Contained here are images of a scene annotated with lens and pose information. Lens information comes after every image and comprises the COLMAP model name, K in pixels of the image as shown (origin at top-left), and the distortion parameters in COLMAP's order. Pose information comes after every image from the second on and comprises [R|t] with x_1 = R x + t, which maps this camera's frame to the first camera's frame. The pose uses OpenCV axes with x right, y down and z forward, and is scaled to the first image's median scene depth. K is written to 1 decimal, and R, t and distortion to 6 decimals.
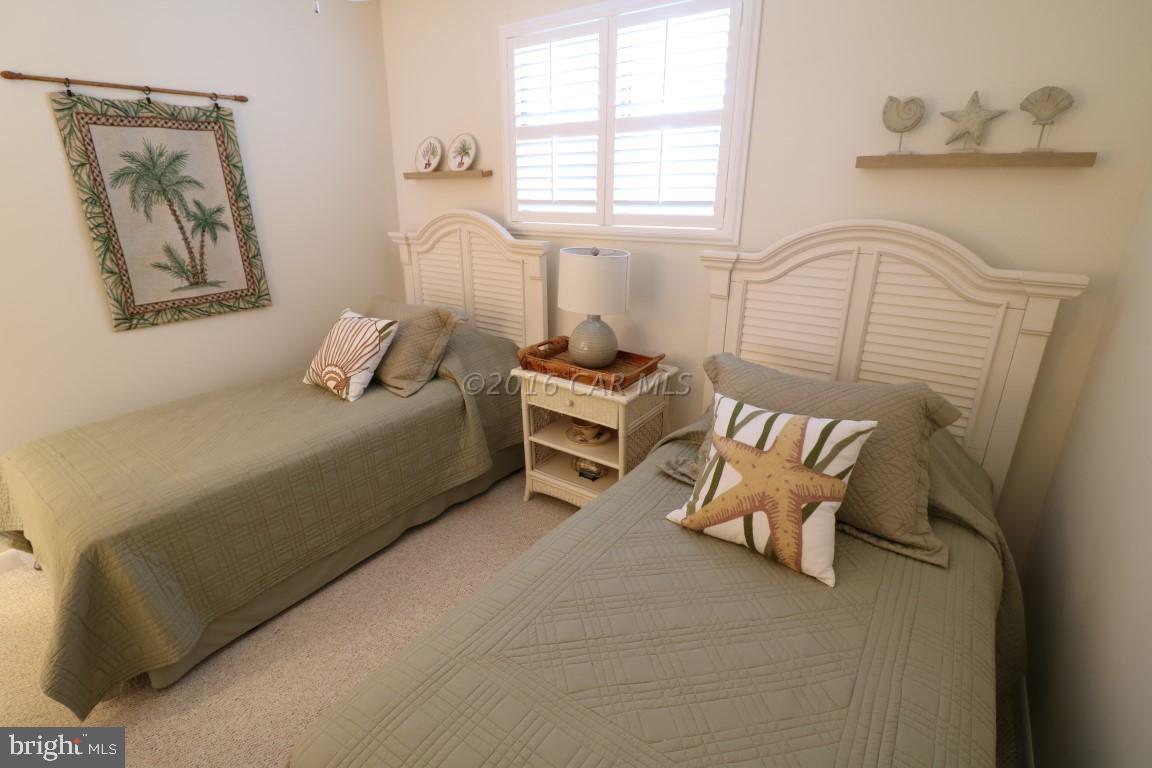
lens RADIAL K [[533.3, 0, 577.4], [0, 533.3, 379.1], [0, 0, 1]] dist [-0.017671, -0.001823]
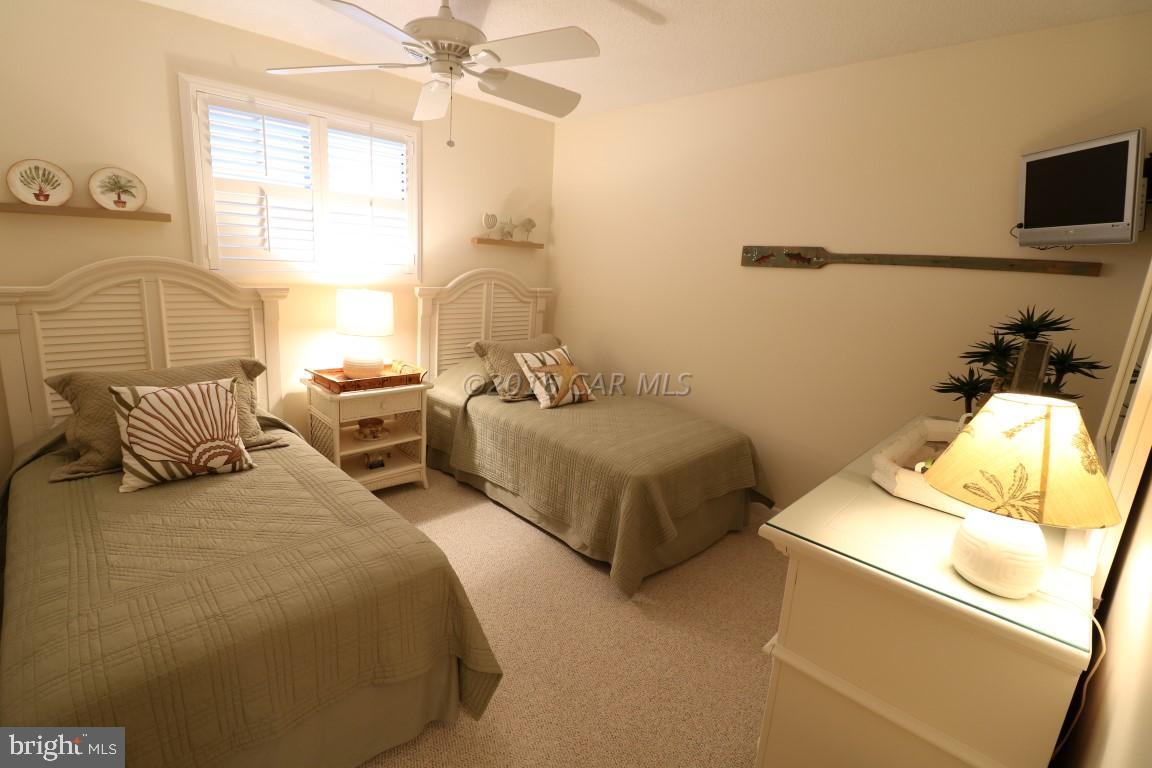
lens RADIAL K [[533.3, 0, 576.3], [0, 533.3, 383.3], [0, 0, 1]] dist [-0.017671, -0.001823]
pose [[0.161492, -0.215079, 0.963152, -1.579855], [0.263192, 0.950001, 0.168013, -0.137498], [-0.951131, 0.226362, 0.210024, 0.338858]]
